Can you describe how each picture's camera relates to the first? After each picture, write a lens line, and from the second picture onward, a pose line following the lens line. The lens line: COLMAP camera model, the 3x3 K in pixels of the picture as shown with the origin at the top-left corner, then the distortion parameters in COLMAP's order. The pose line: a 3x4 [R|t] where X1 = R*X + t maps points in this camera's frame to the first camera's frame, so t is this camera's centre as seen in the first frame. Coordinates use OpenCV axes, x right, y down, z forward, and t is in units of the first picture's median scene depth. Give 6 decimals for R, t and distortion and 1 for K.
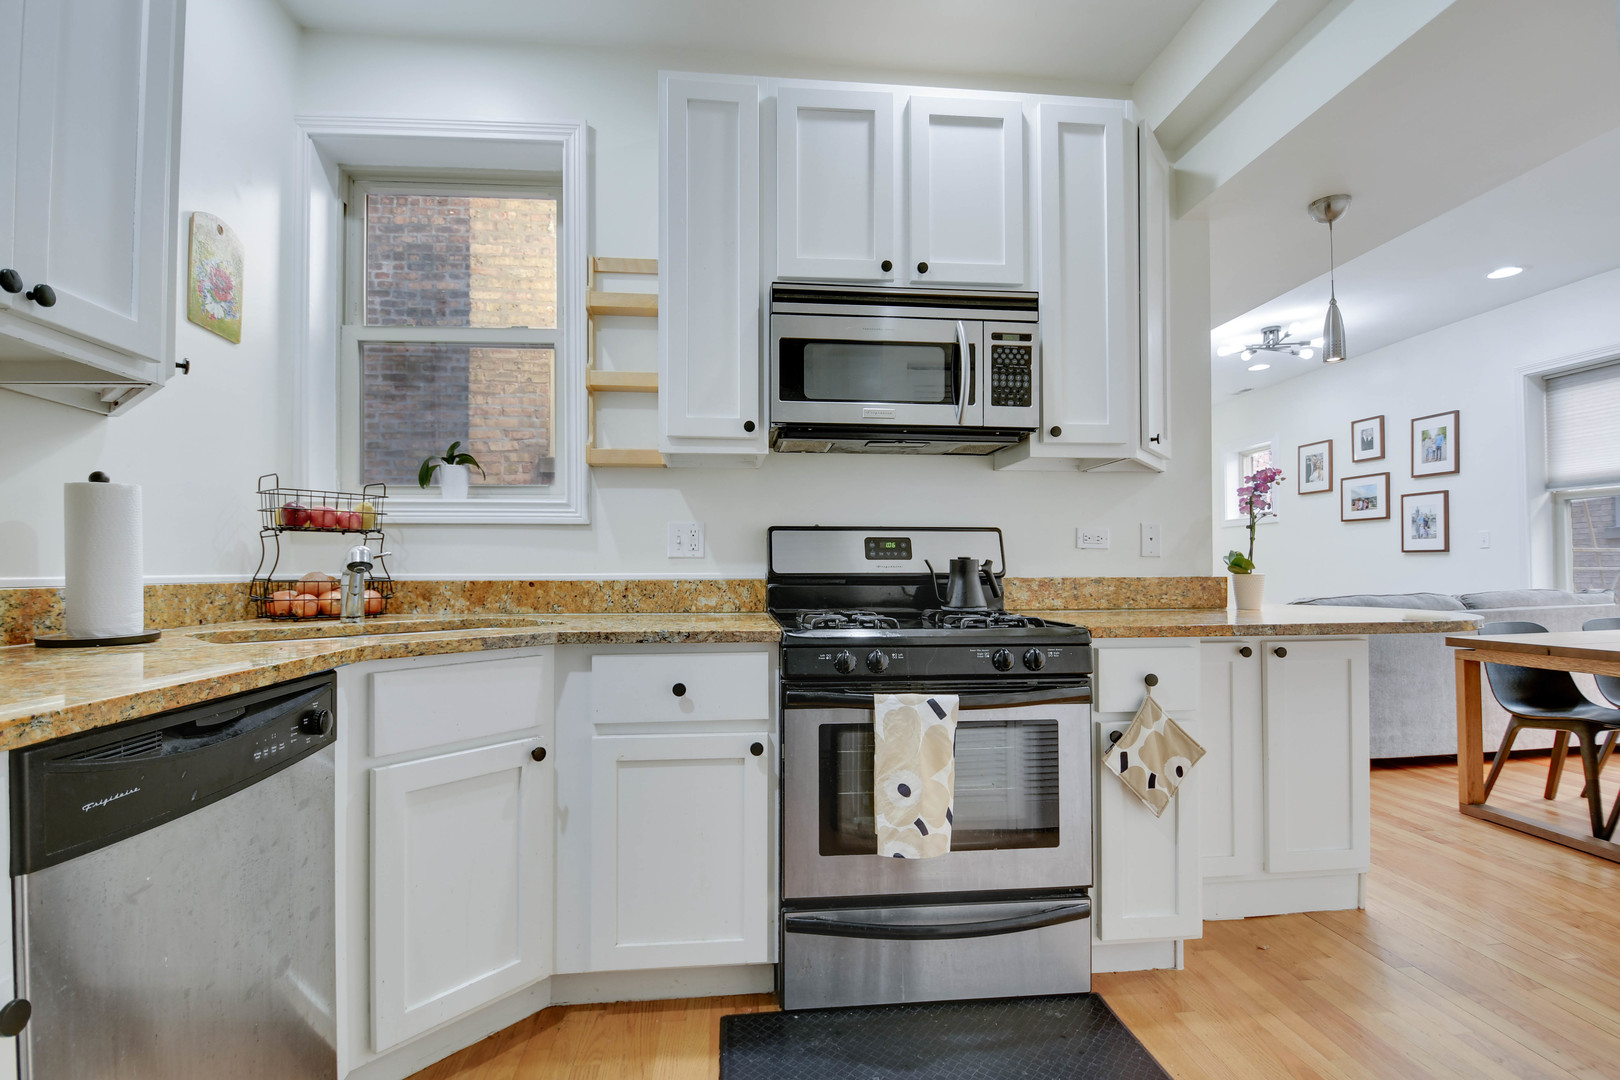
lens RADIAL K [[832.0, 0, 788.1], [0, 832.0, 548.4], [0, 0, 1]] dist [-0.007790, -0.001767]
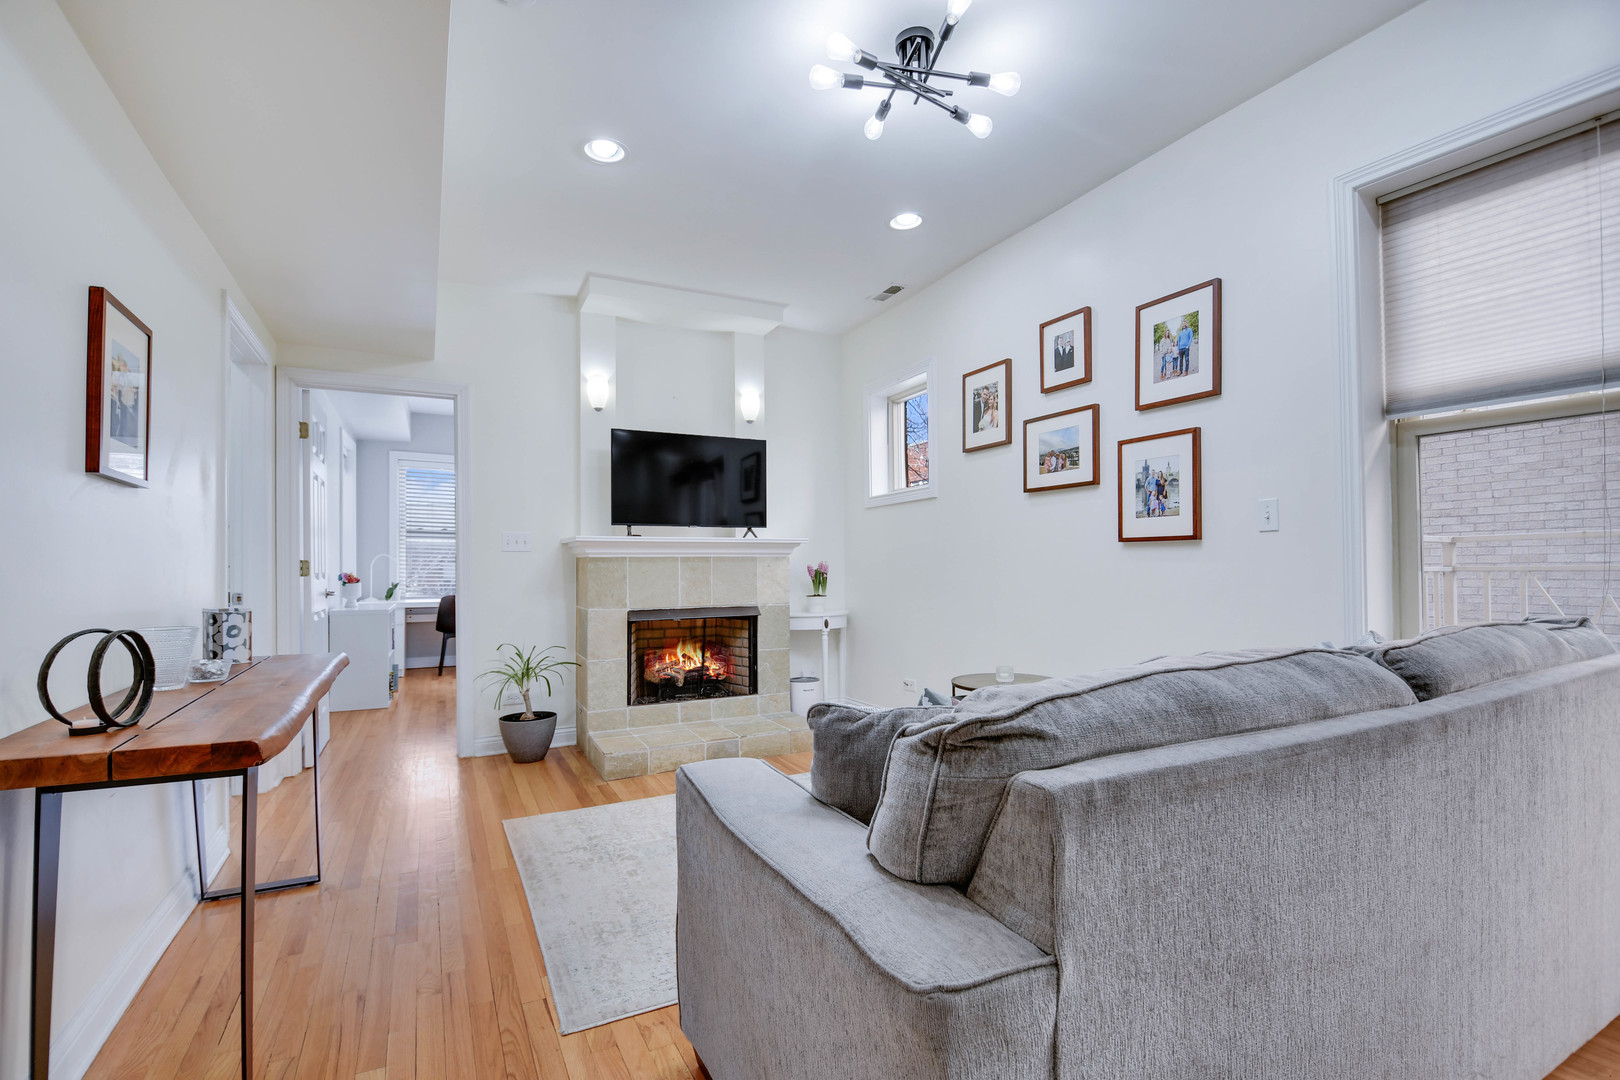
lens RADIAL K [[792.3, 0, 836.0], [0, 792.3, 543.0], [0, 0, 1]] dist [0.018934, -0.001053]
pose [[0.924062, 0.009030, 0.382137, 0.358898], [-0.005606, 0.999934, -0.010070, 0.012541], [-0.382203, 0.007163, 0.924051, 0.581045]]
